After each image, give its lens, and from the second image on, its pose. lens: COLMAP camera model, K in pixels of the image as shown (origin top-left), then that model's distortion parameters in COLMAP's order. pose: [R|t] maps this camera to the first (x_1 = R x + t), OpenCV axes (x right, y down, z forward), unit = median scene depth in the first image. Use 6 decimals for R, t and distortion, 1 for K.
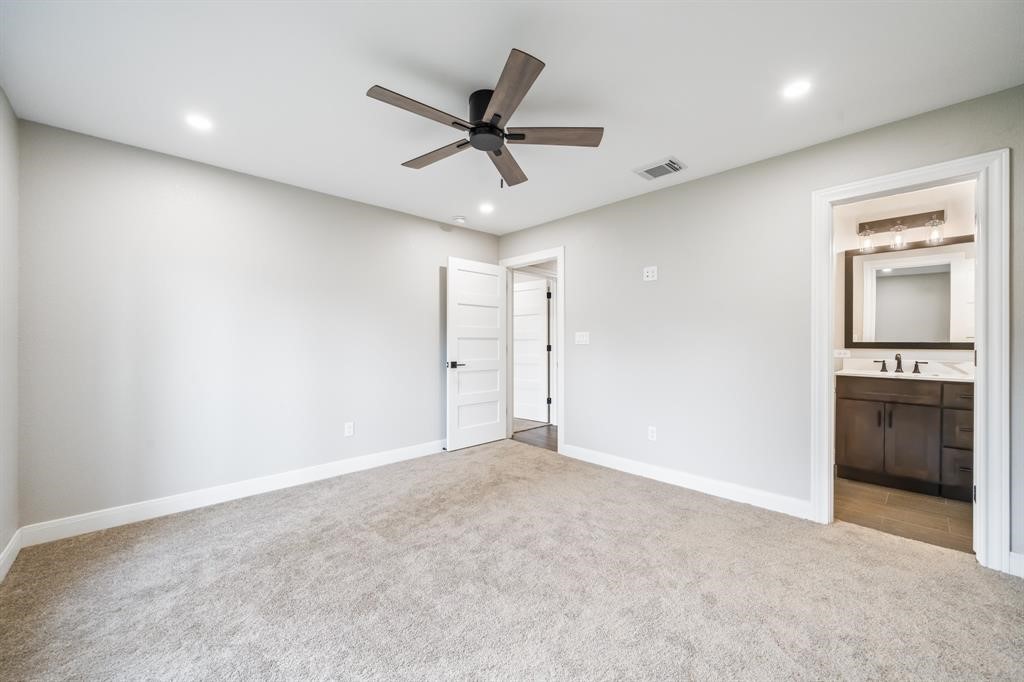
lens RADIAL K [[399.1, 0, 512.0], [0, 399.1, 341.0], [0, 0, 1]] dist [0.001322, 0.000031]
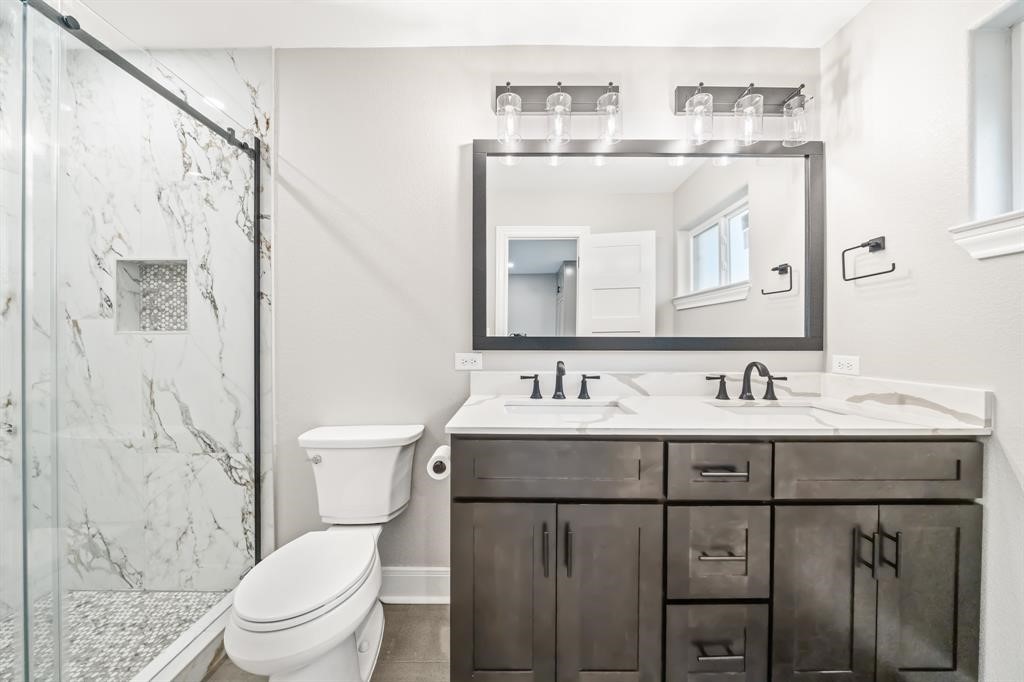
lens RADIAL K [[336.9, 0, 512.0], [0, 336.9, 341.0], [0, 0, 1]] dist [-0.004923, -0.000120]
pose [[0.689417, -0.013139, 0.724246, 0.620027], [0.000895, 0.999850, 0.017287, 0.001578], [-0.724364, -0.011270, 0.689325, 0.744462]]
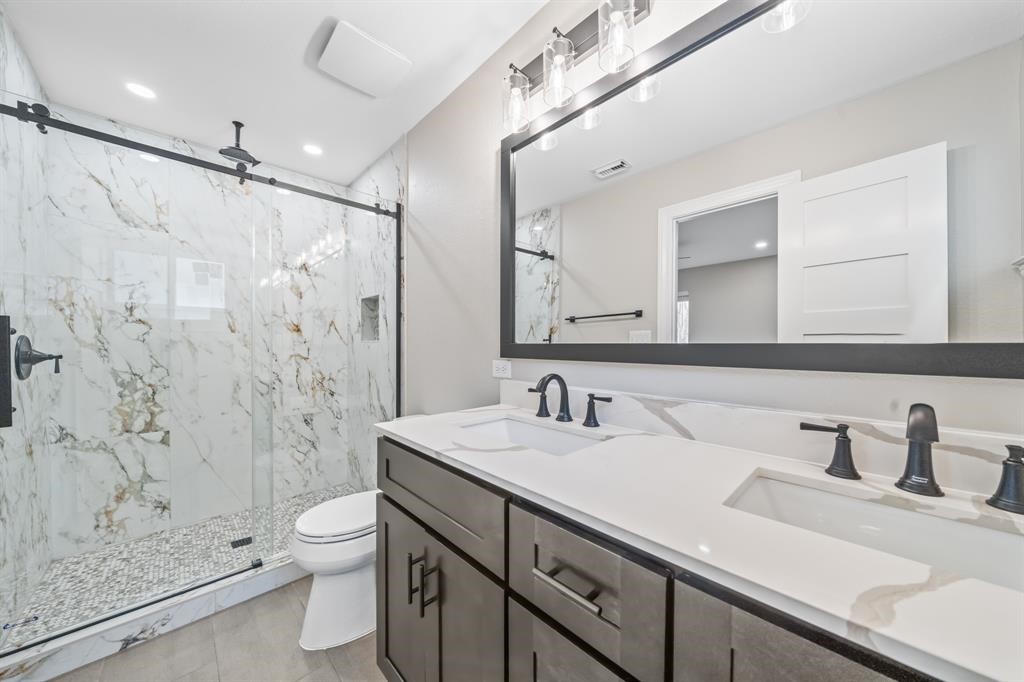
lens RADIAL K [[343.6, 0, 537.1], [0, 343.6, 347.4], [0, 0, 1]] dist [-0.018044, -0.000045]
pose [[0.999109, -0.007712, 0.041505, 0.910387], [0.007198, 0.999896, 0.012502, 0.003319], [-0.041597, -0.012192, 0.999060, 0.656522]]
